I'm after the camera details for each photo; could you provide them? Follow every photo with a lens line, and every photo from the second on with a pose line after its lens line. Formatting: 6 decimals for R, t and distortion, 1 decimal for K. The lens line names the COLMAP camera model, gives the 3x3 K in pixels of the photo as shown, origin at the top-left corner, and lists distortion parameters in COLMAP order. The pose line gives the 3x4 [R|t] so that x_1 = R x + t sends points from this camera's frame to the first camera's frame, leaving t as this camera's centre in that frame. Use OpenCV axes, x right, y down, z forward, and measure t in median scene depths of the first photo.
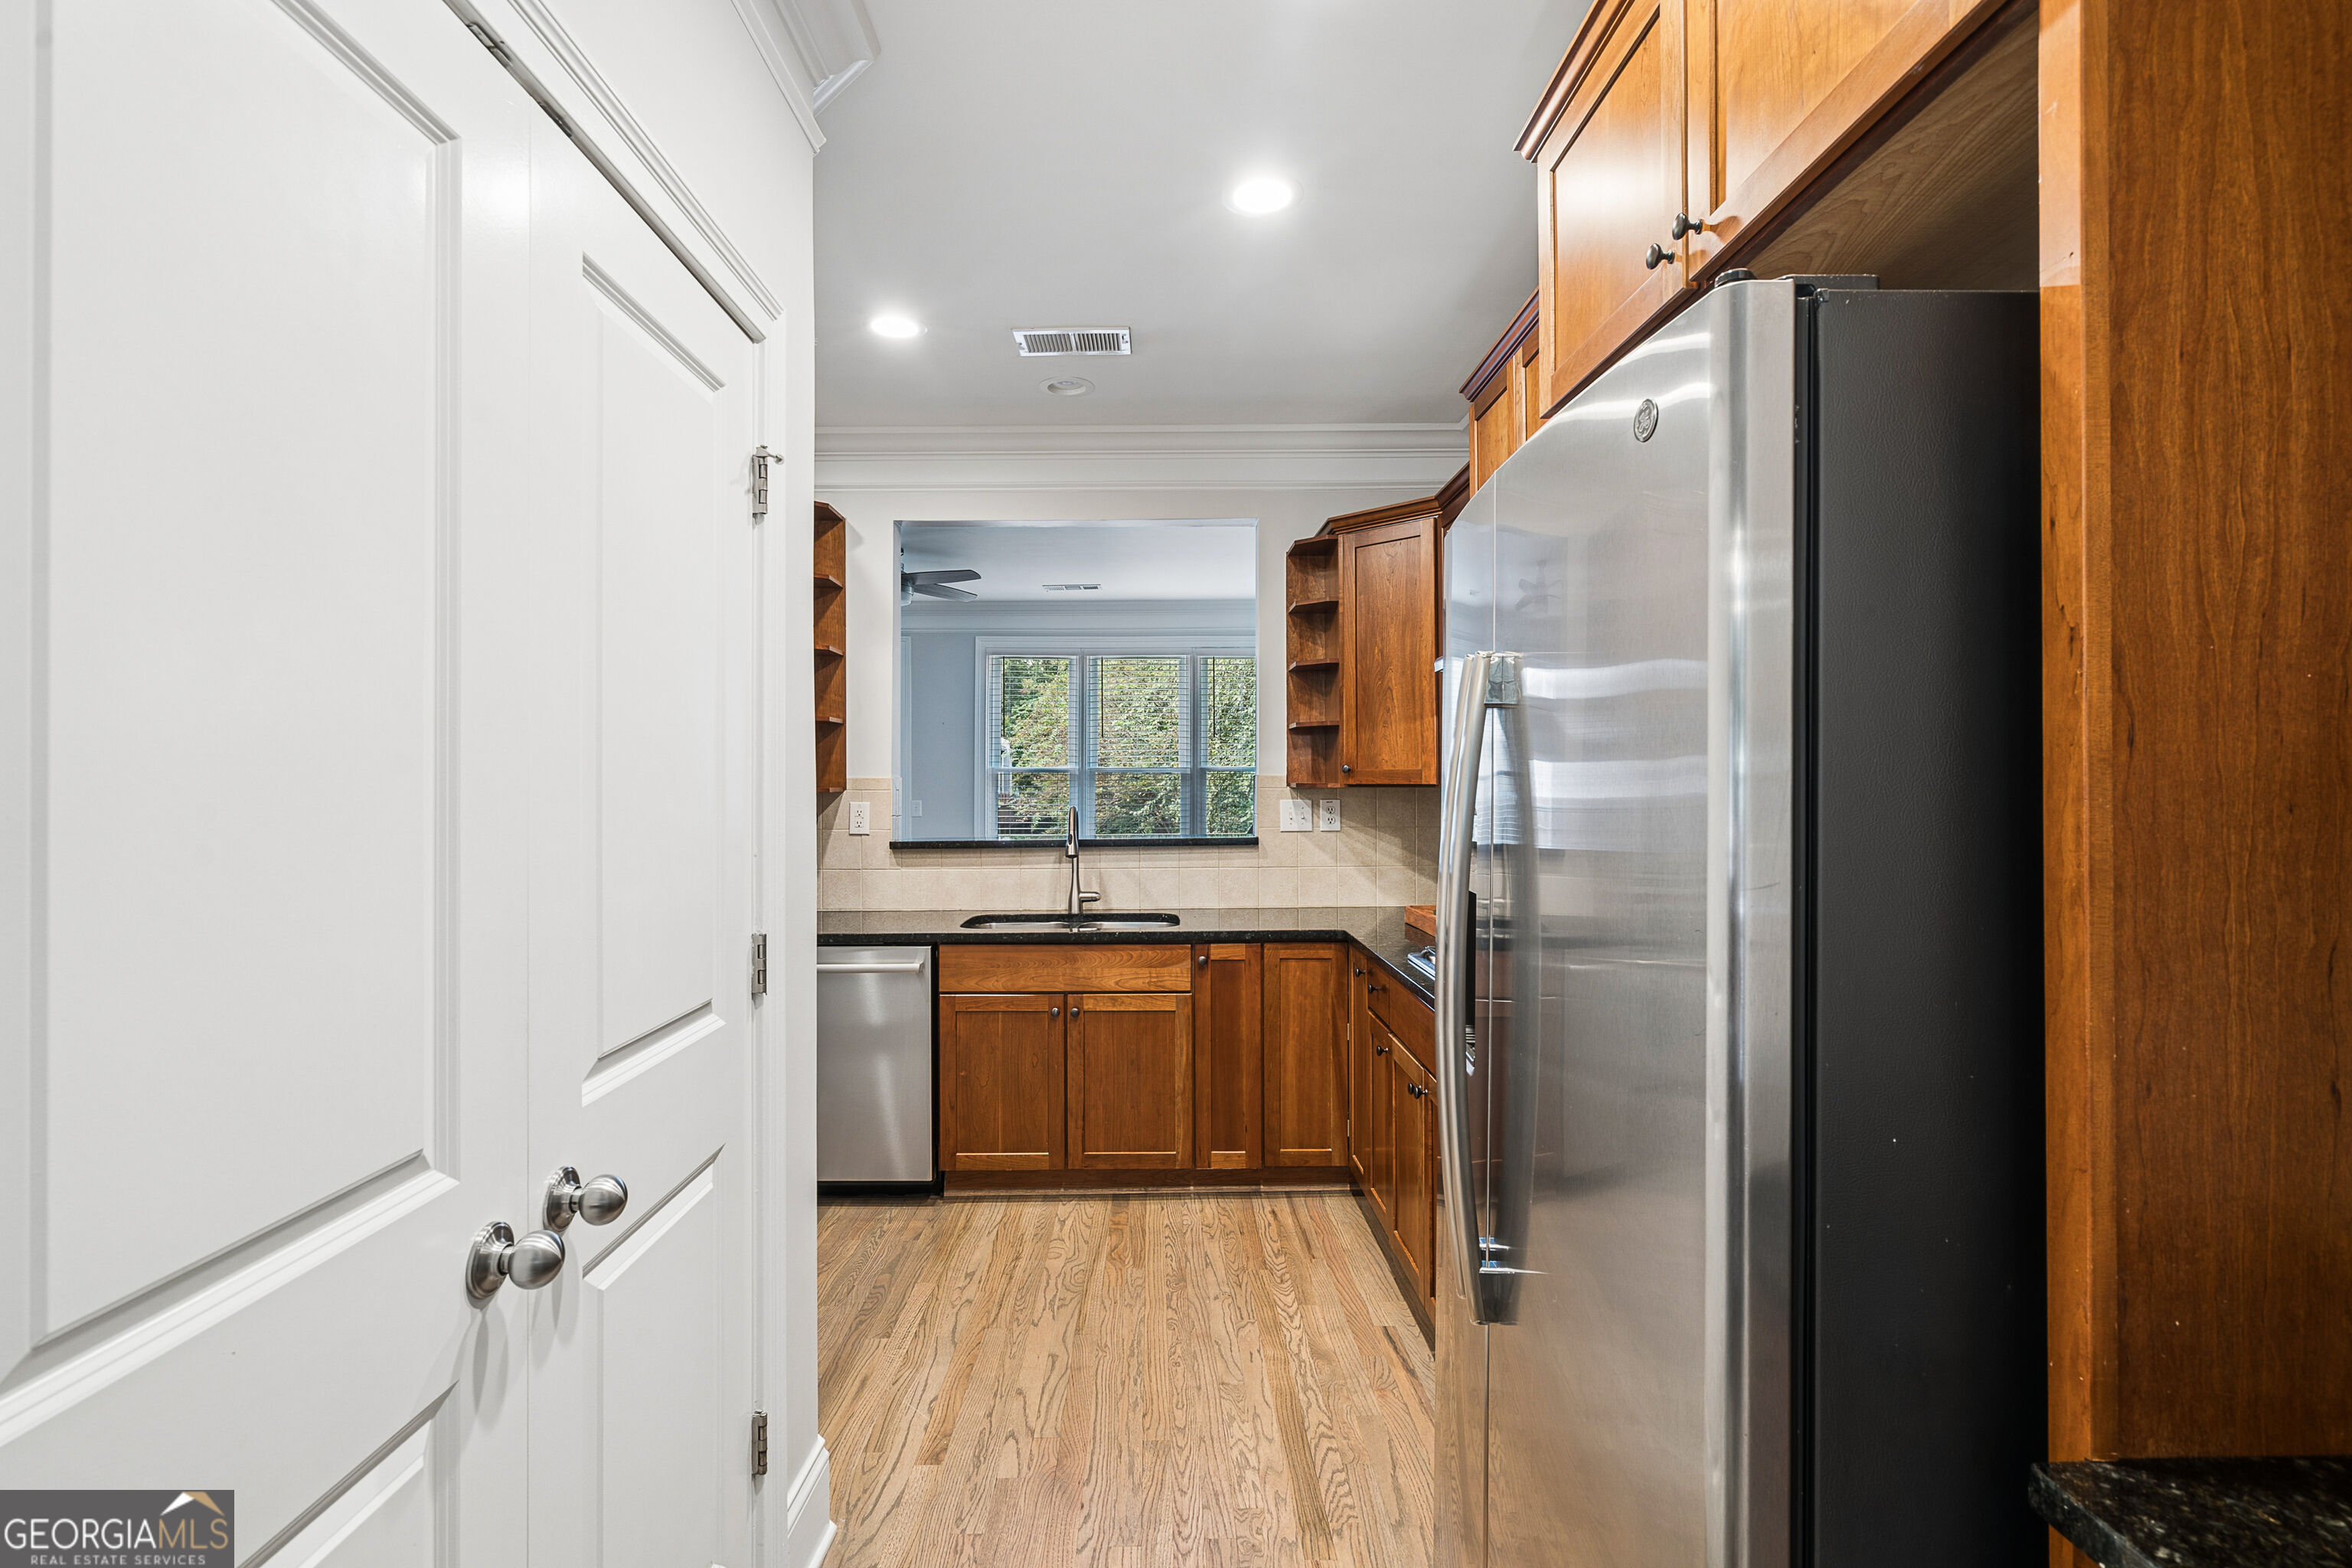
lens RADIAL K [[1094.7, 0, 1176.0], [0, 1094.7, 784.0], [0, 0, 1]] dist [-0.000621, 0.000199]
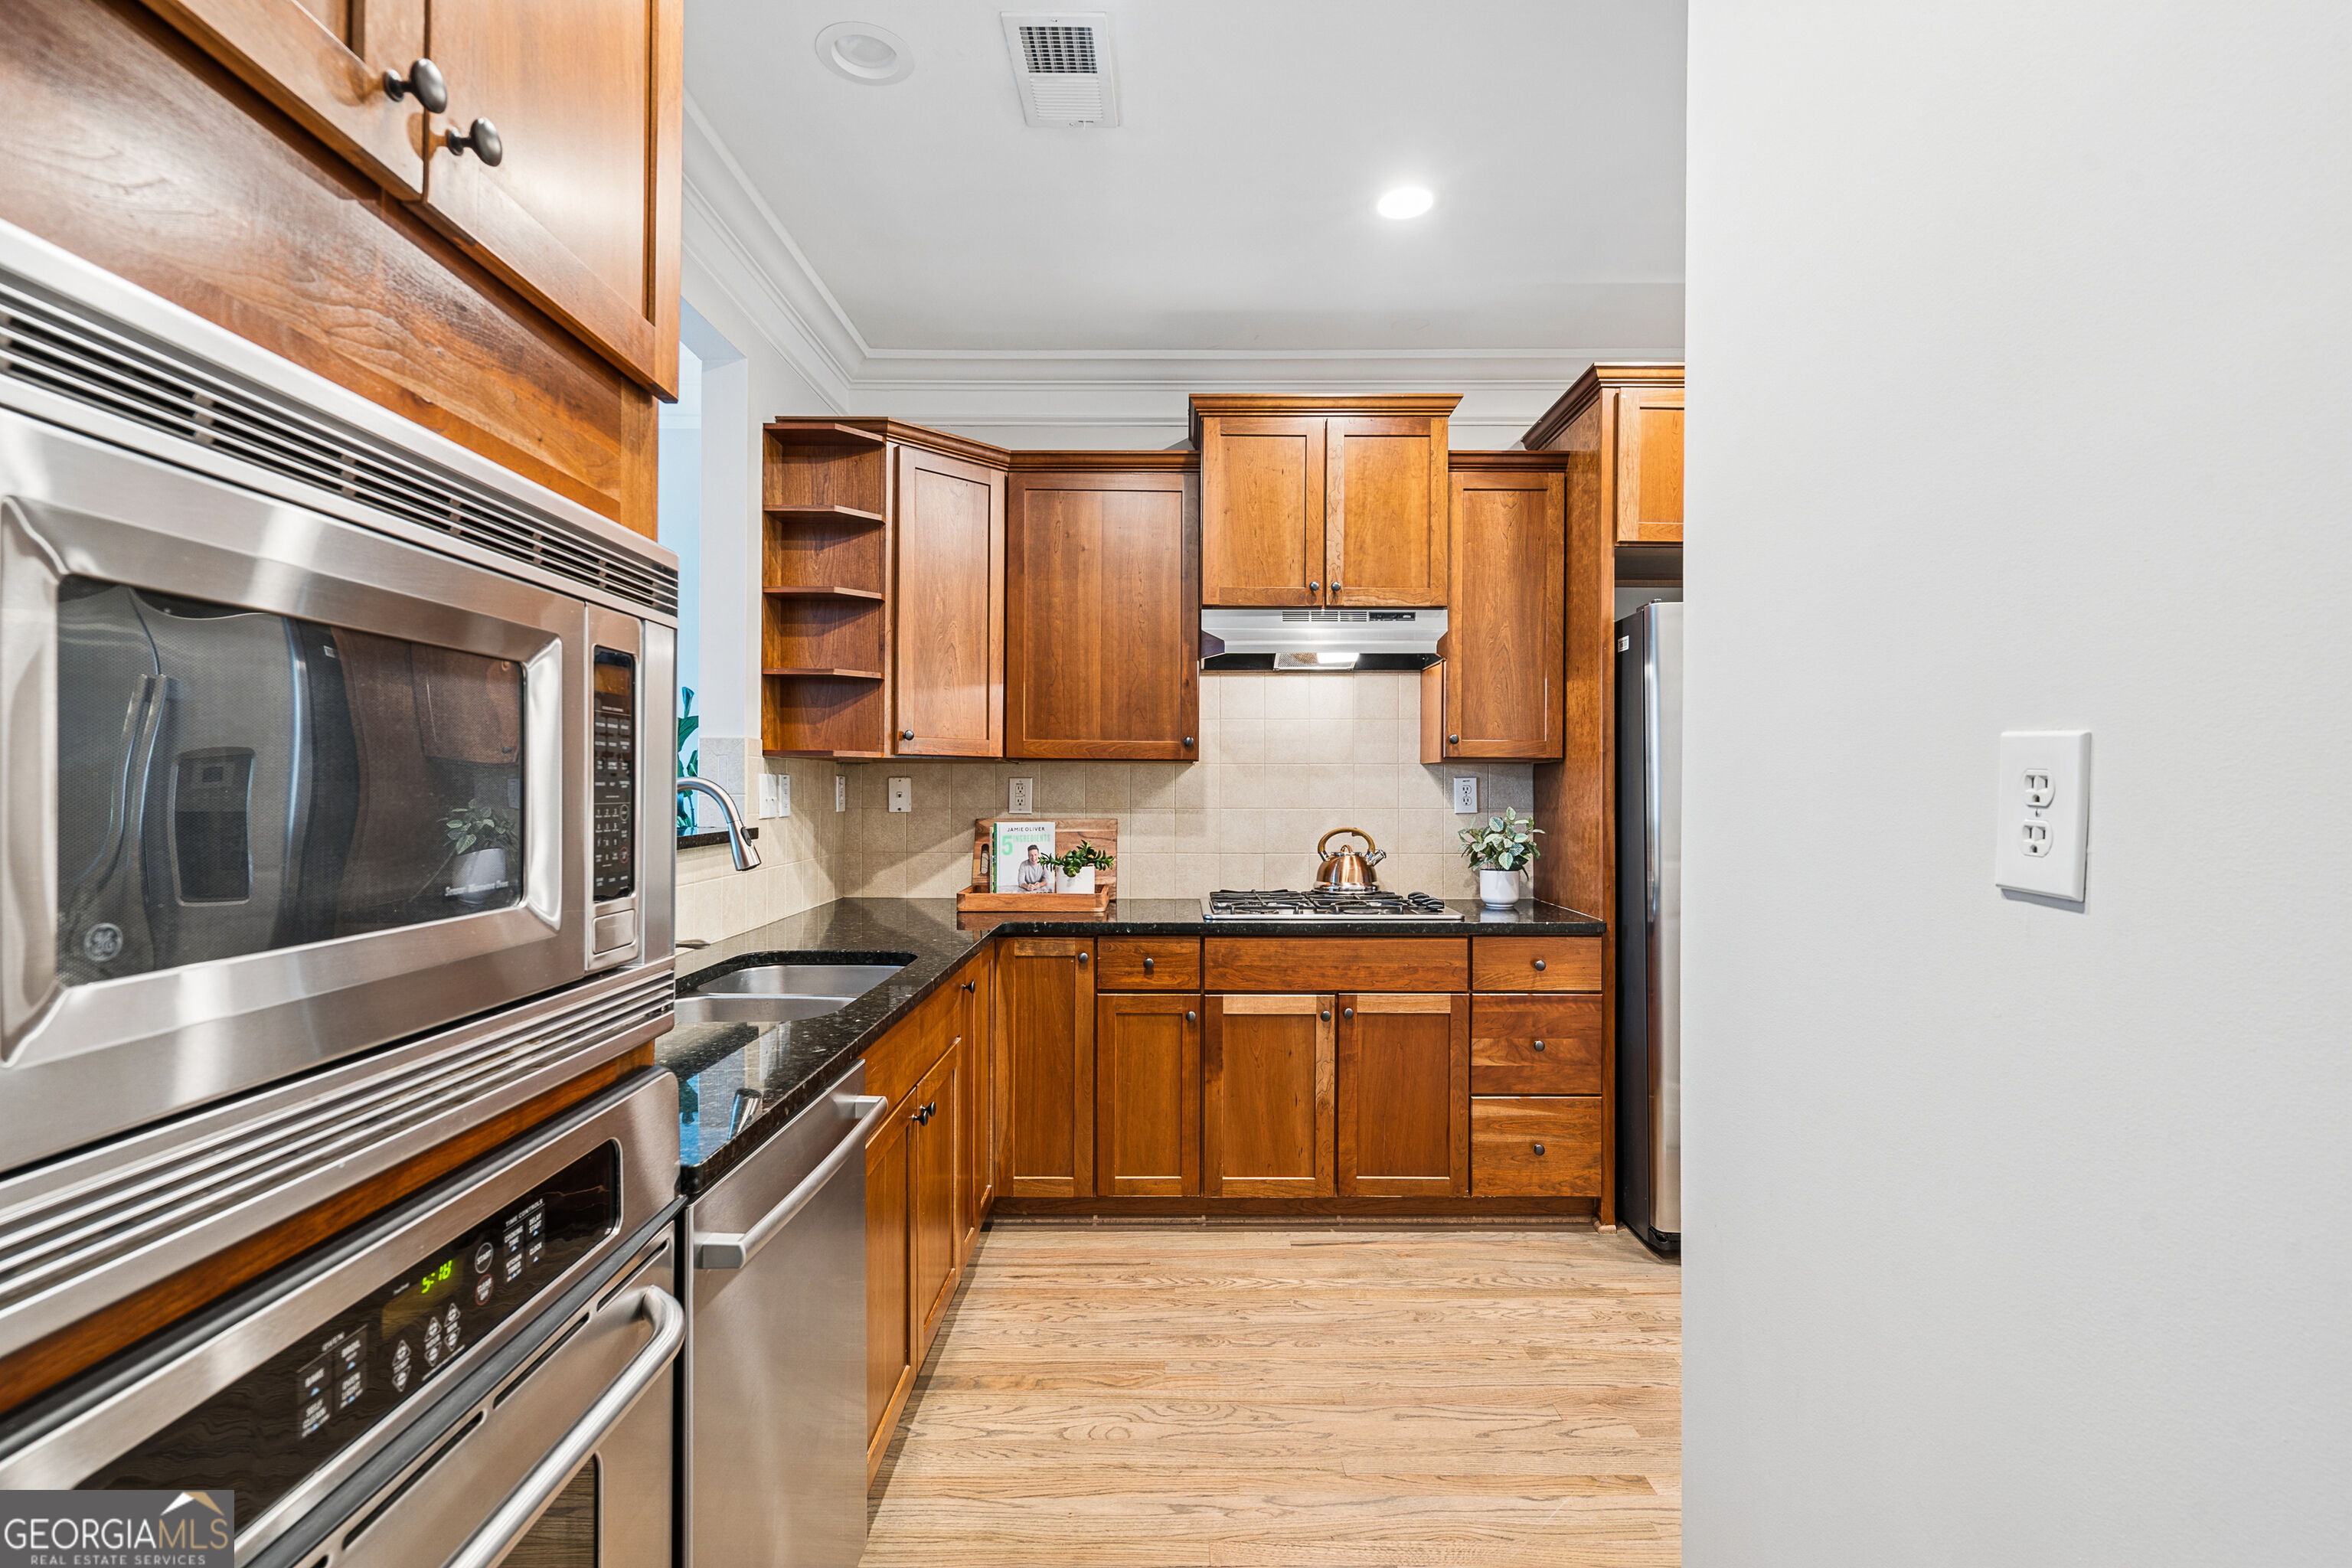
lens RADIAL K [[1070.1, 0, 1177.4], [0, 1070.1, 797.0], [0, 0, 1]] dist [-0.000914, 0.004157]
pose [[0.010423, -0.000825, 0.999945, -0.728274], [-0.002377, 0.999997, 0.000850, 0.035140], [-0.999943, -0.002386, 0.010421, 0.903713]]
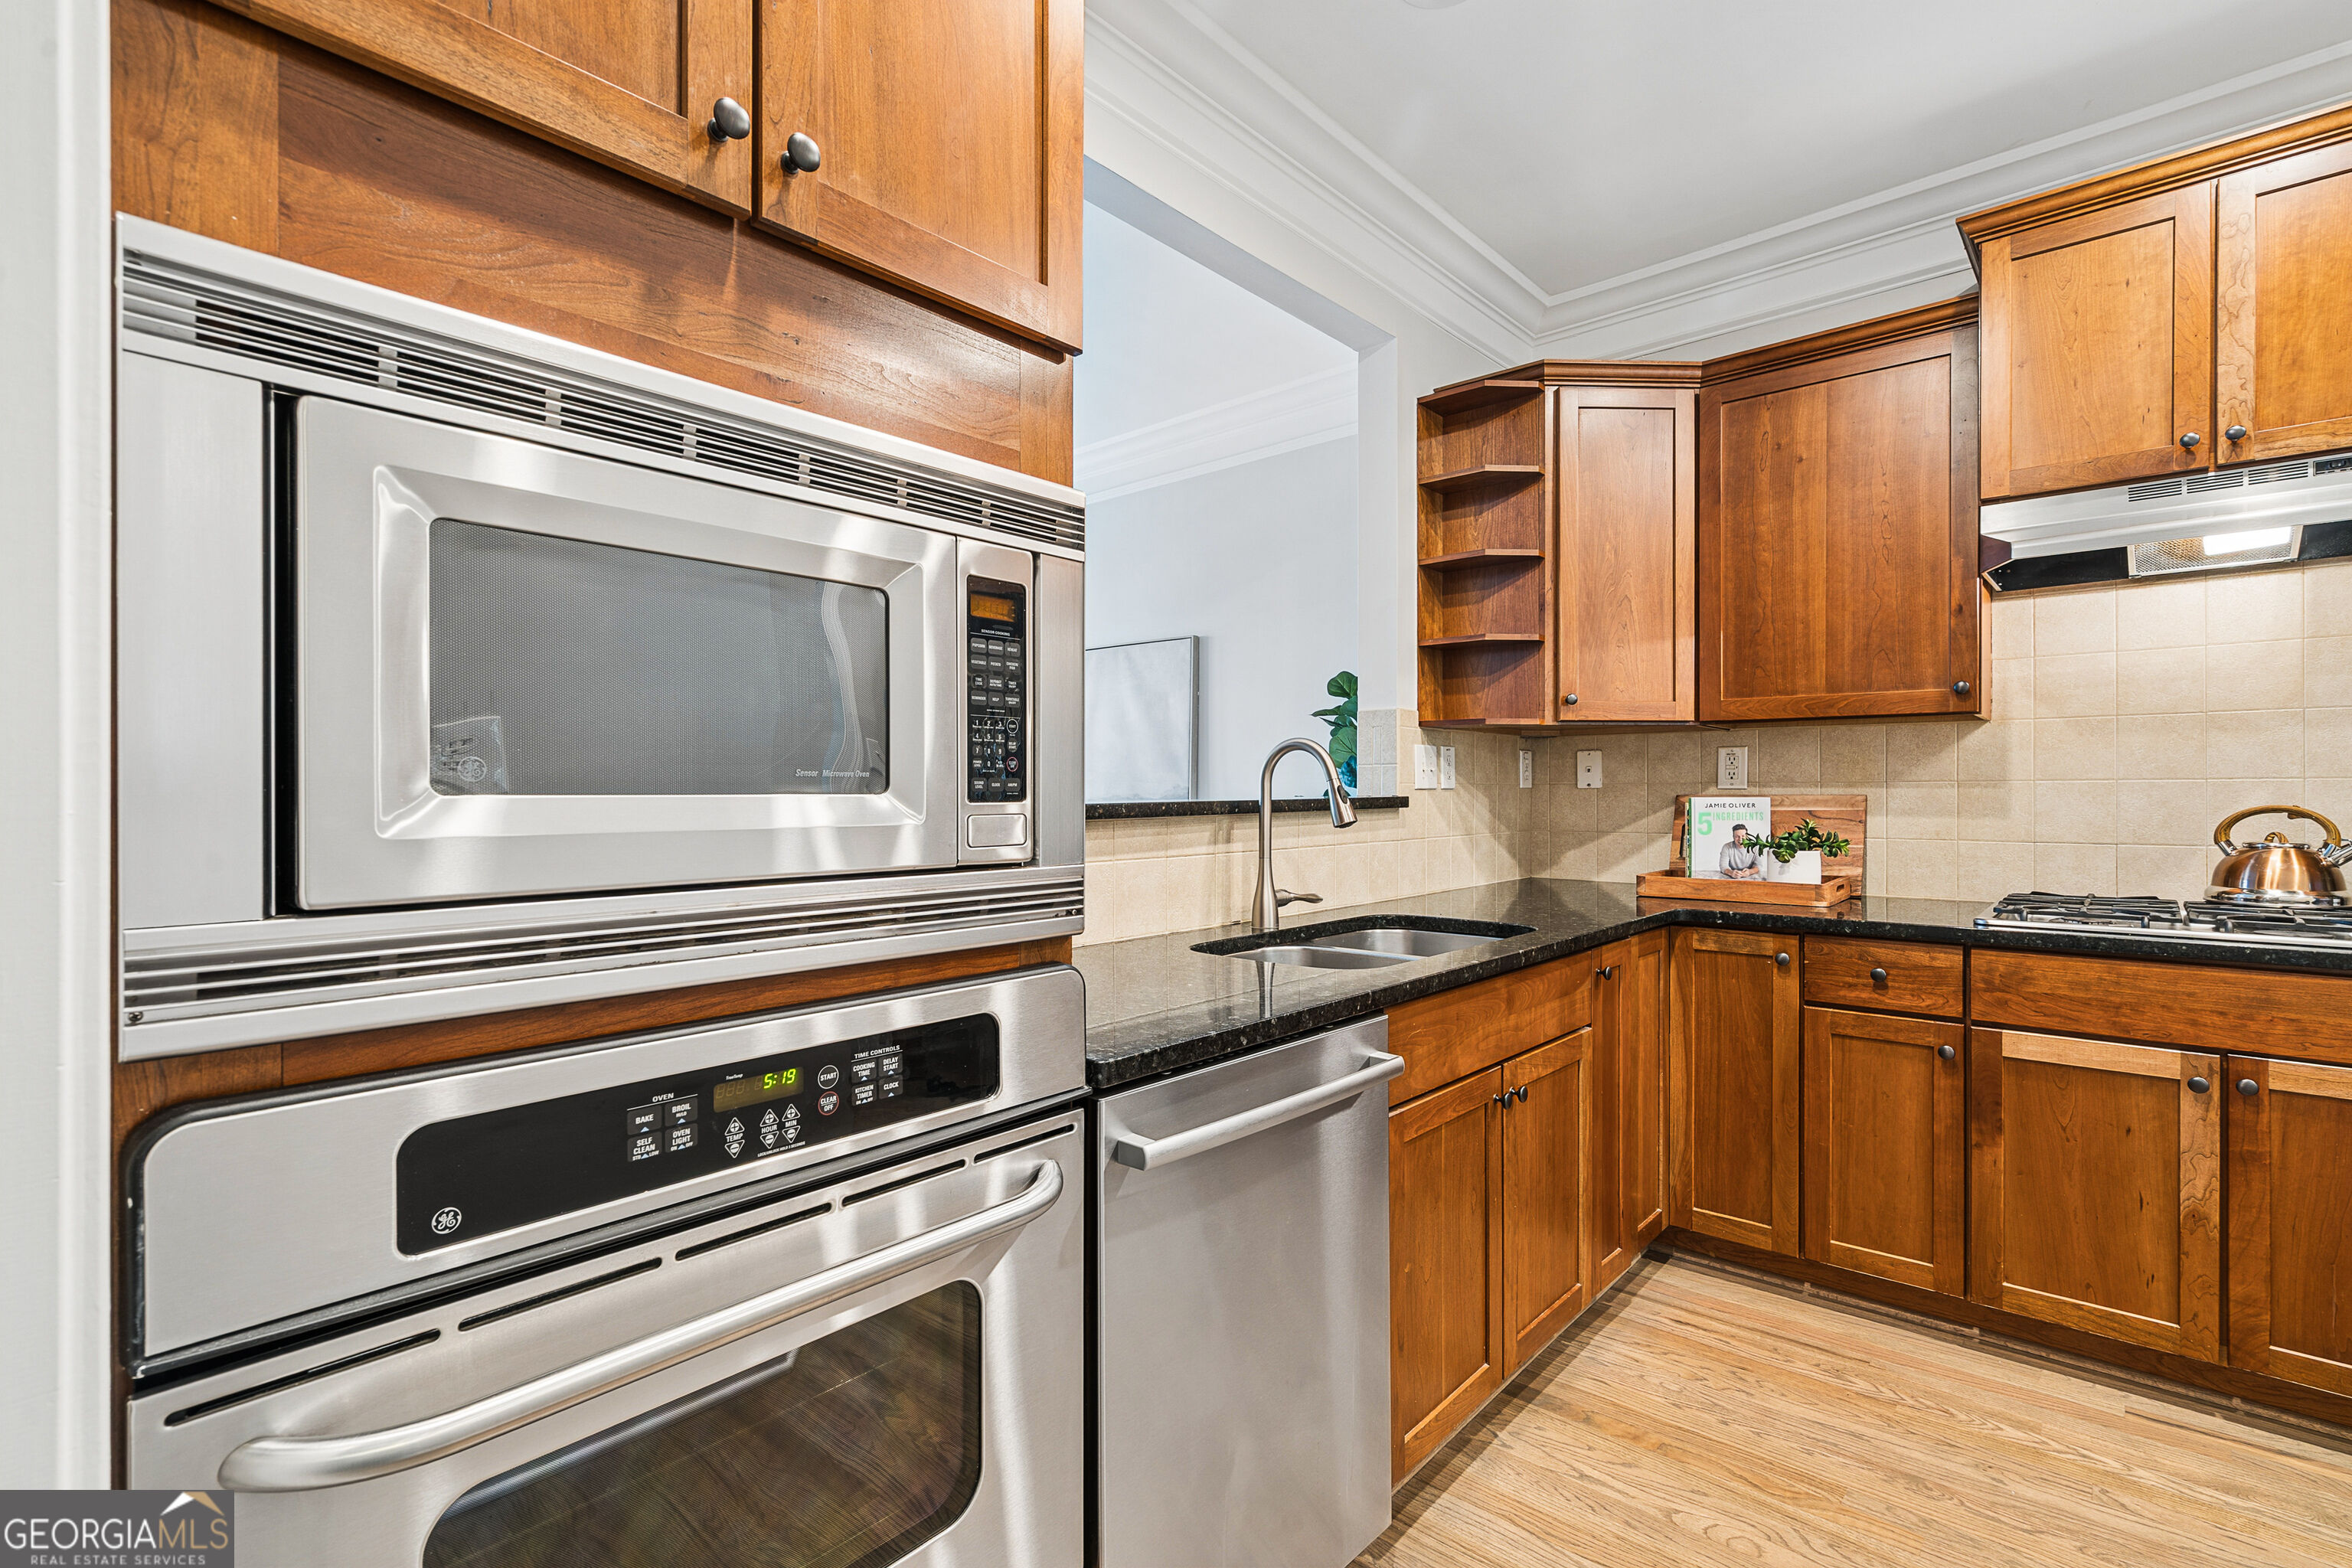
lens RADIAL K [[1070.1, 0, 1177.4], [0, 1070.1, 797.0], [0, 0, 1]] dist [-0.000914, 0.004157]
pose [[0.674014, 0.000024, 0.738718, -0.648257], [-0.000230, 1.000000, 0.000177, 0.060481], [-0.738718, -0.000289, 0.674014, 0.804584]]
